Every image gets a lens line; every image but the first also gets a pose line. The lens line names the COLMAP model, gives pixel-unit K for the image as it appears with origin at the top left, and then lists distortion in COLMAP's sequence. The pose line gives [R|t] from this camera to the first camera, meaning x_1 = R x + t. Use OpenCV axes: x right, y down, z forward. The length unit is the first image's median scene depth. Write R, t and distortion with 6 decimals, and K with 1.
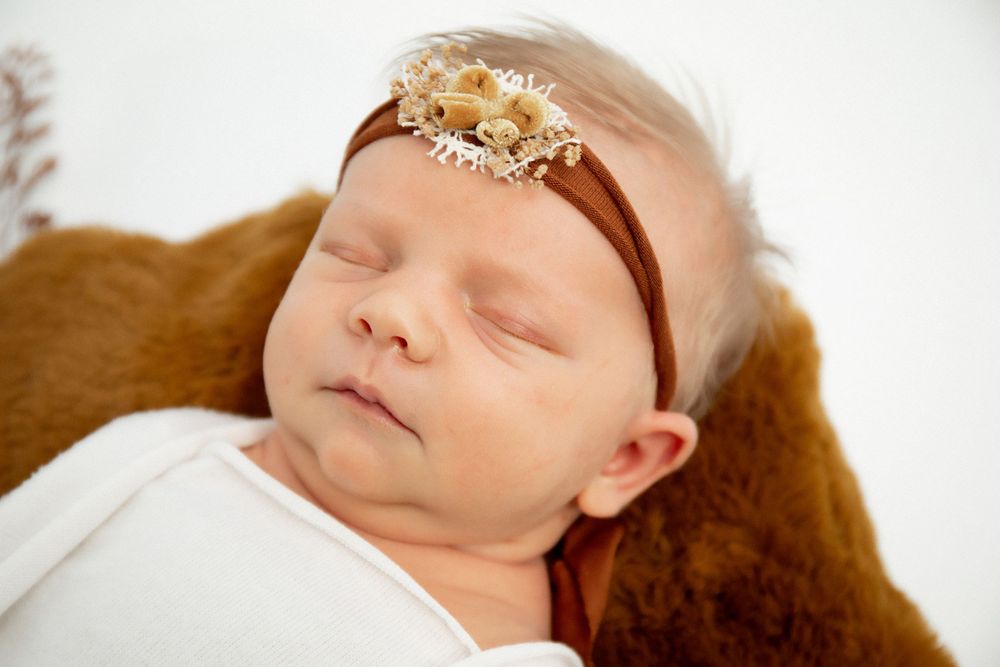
lens RADIAL K [[1735.6, 0, 500.0], [0, 1735.6, 333.5], [0, 0, 1]] dist [-0.030494, 0.017695]
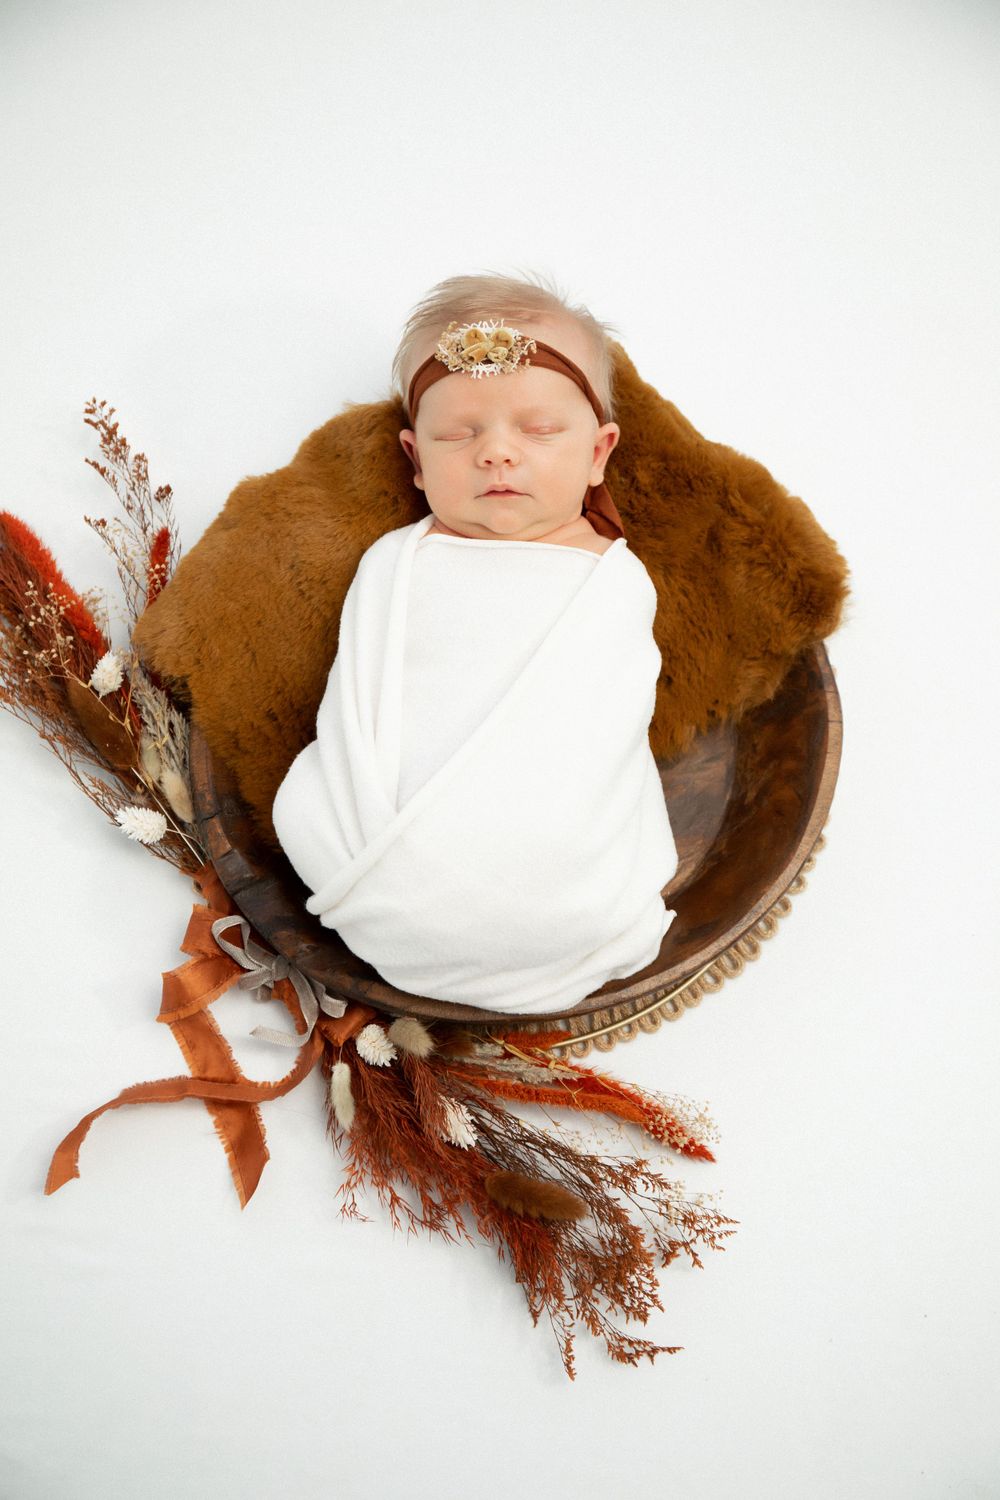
lens RADIAL K [[2256.6, 0, 502.0], [0, 2256.6, 780.2], [0, 0, 1]] dist [0.061250, 0.091292]
pose [[0.838650, -0.515248, 0.176593, -0.708567], [0.436757, 0.829885, 0.347181, -0.599353], [-0.325436, -0.214035, 0.921021, -1.568821]]
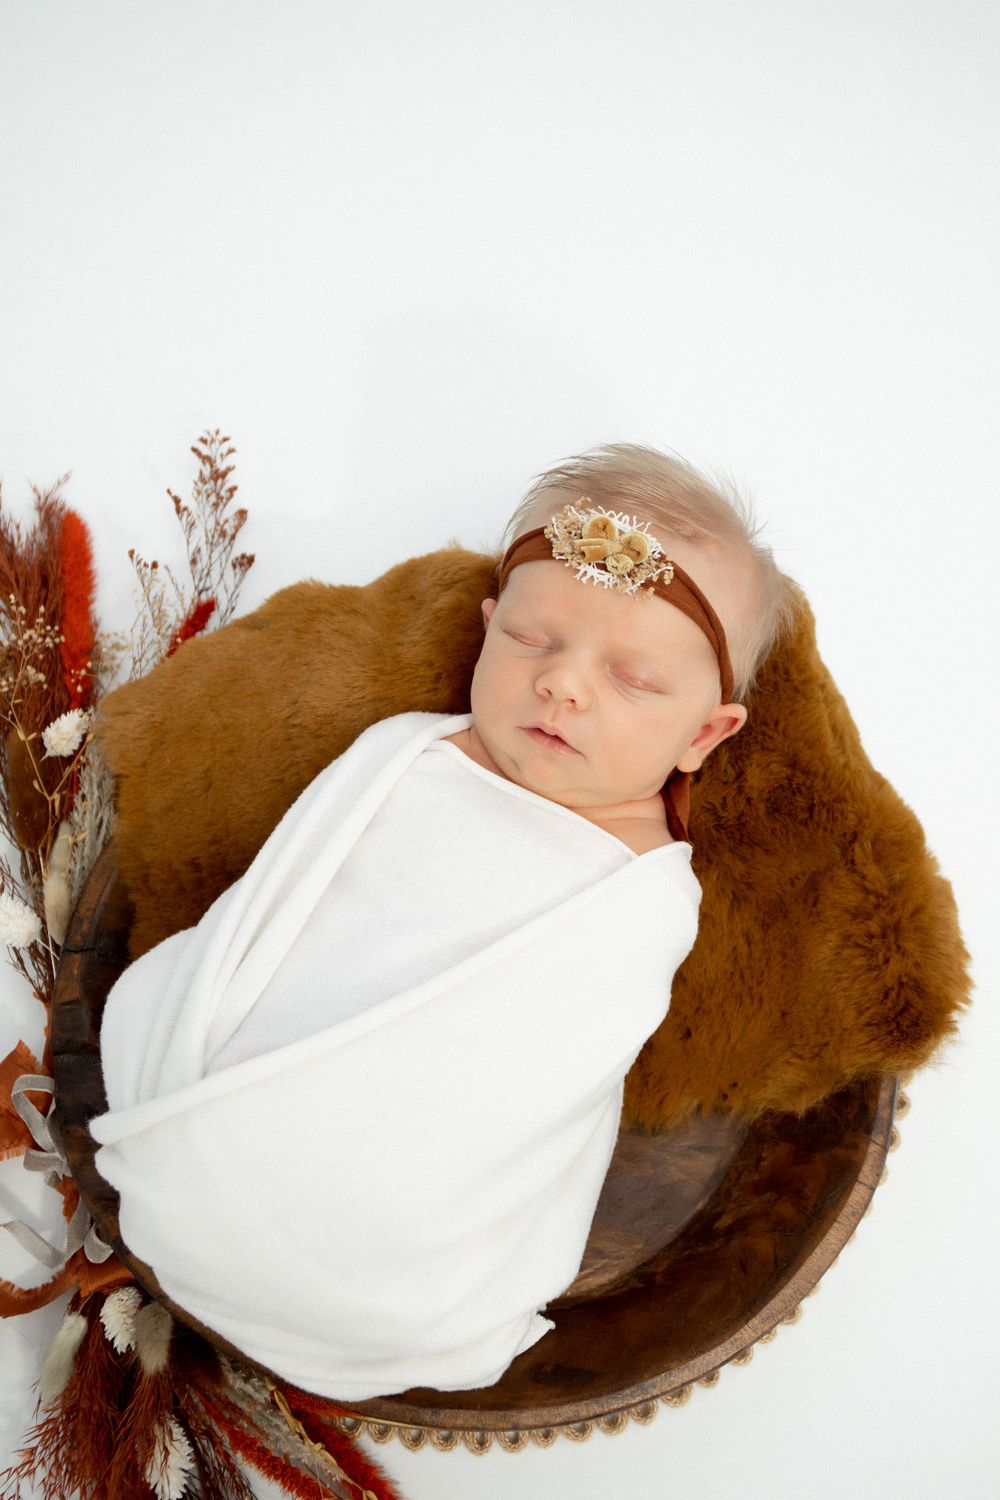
lens RADIAL K [[1760.9, 0, 500.0], [0, 1760.9, 750.0], [0, 0, 1]] dist [0.015876, 0.039947]
pose [[0.992175, -0.123195, 0.020294, -0.146516], [0.114353, 0.961882, 0.248407, -0.325588], [-0.050123, -0.244143, 0.968443, -0.554409]]
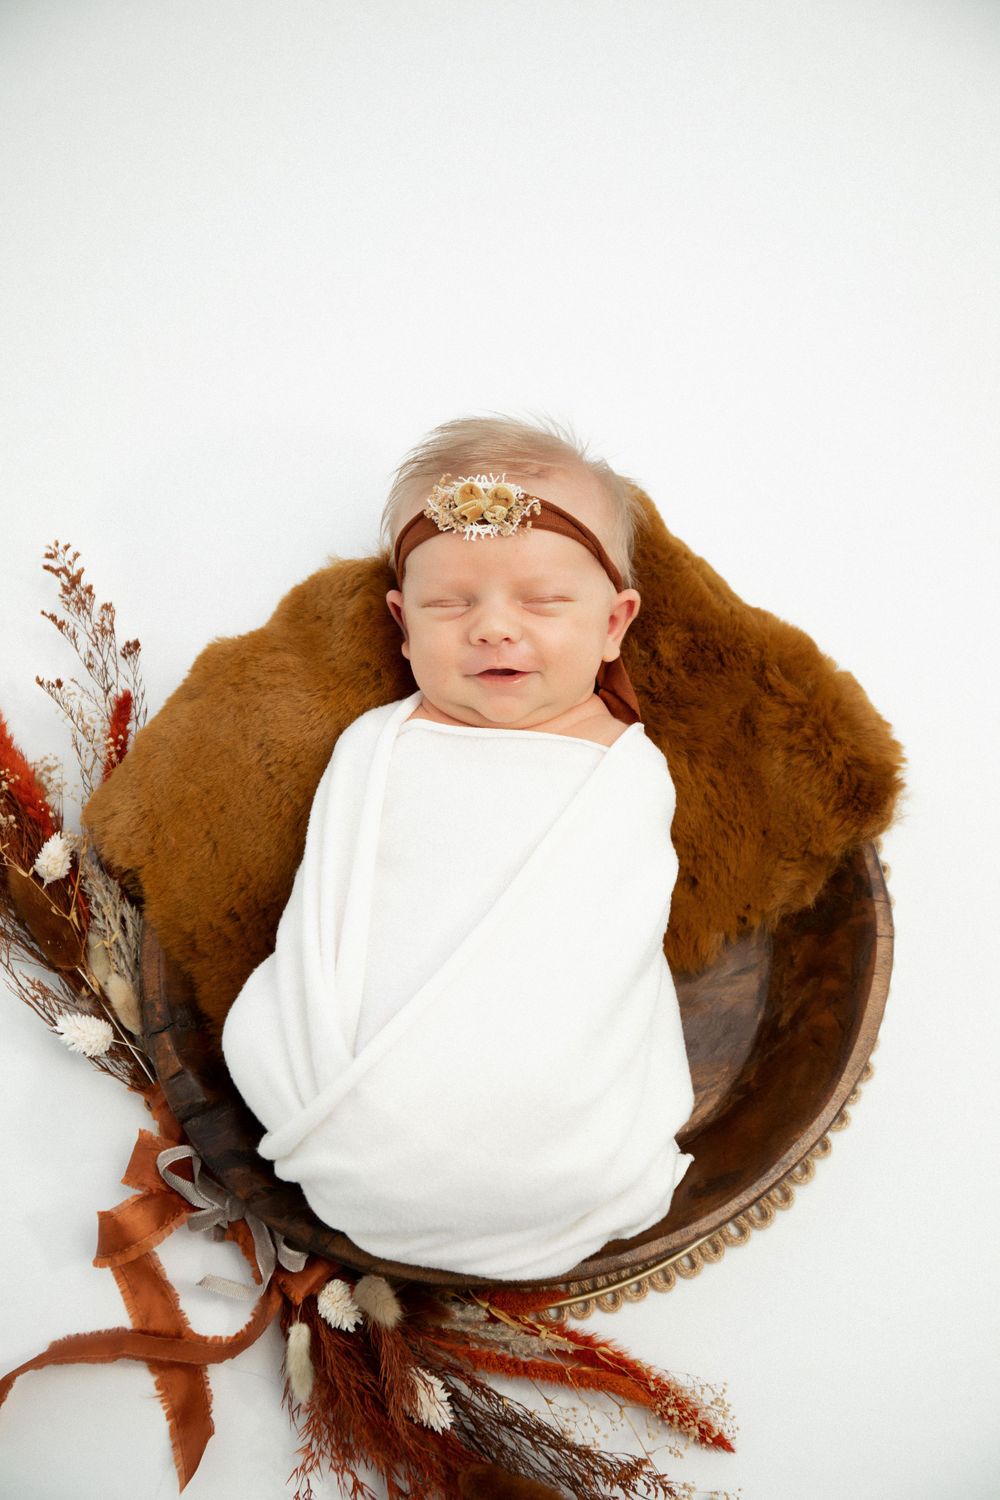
lens RADIAL K [[2256.6, 0, 502.0], [0, 2256.6, 780.2], [0, 0, 1]] dist [0.061250, 0.091292]
pose [[0.857662, -0.493361, 0.144954, -0.448938], [0.434739, 0.846248, 0.308005, -0.568621], [-0.274625, -0.201147, 0.940277, -1.232233]]
